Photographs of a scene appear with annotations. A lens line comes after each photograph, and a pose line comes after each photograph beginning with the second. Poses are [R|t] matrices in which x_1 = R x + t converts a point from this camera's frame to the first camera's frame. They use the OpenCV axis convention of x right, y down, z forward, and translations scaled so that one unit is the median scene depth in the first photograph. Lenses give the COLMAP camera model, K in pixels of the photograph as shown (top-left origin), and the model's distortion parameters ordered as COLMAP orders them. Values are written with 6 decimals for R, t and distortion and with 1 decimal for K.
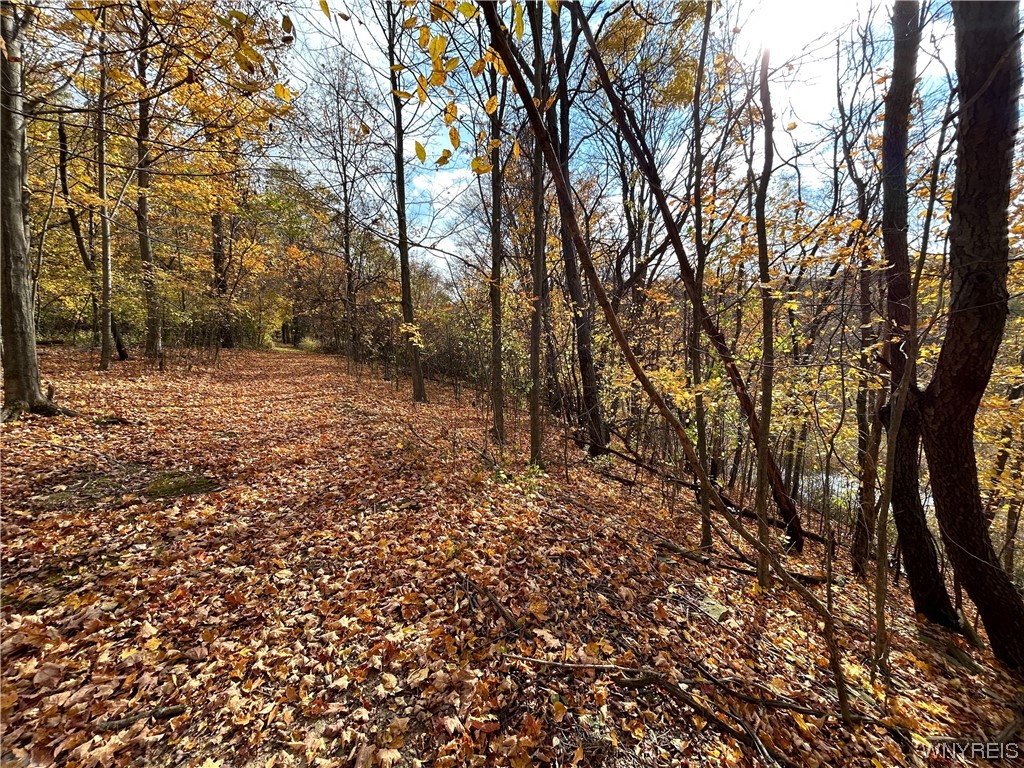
lens RADIAL K [[412.4, 0, 513.1], [0, 412.4, 382.2], [0, 0, 1]] dist [-0.003585, 0.001036]
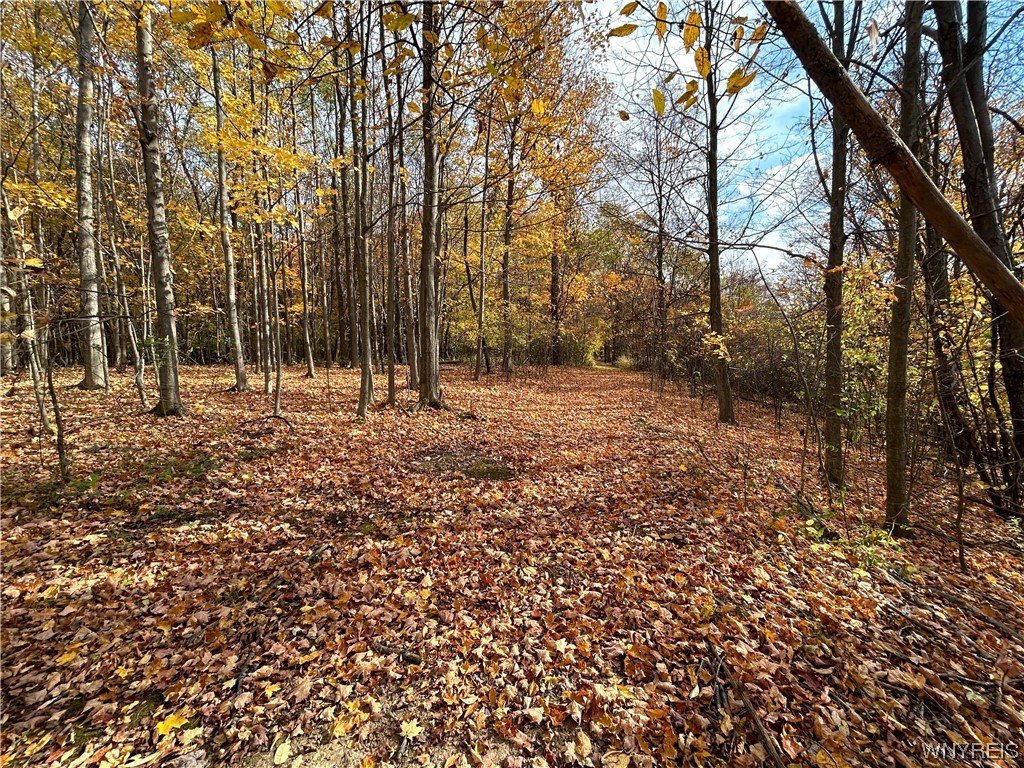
lens RADIAL K [[412.4, 0, 511.5], [0, 412.4, 383.5], [0, 0, 1]] dist [-0.003585, 0.001036]
pose [[0.741702, 0.020736, -0.670409, 0.069333], [-0.048849, 0.998538, -0.023159, 0.019463], [0.668949, 0.049926, 0.741630, 0.142508]]
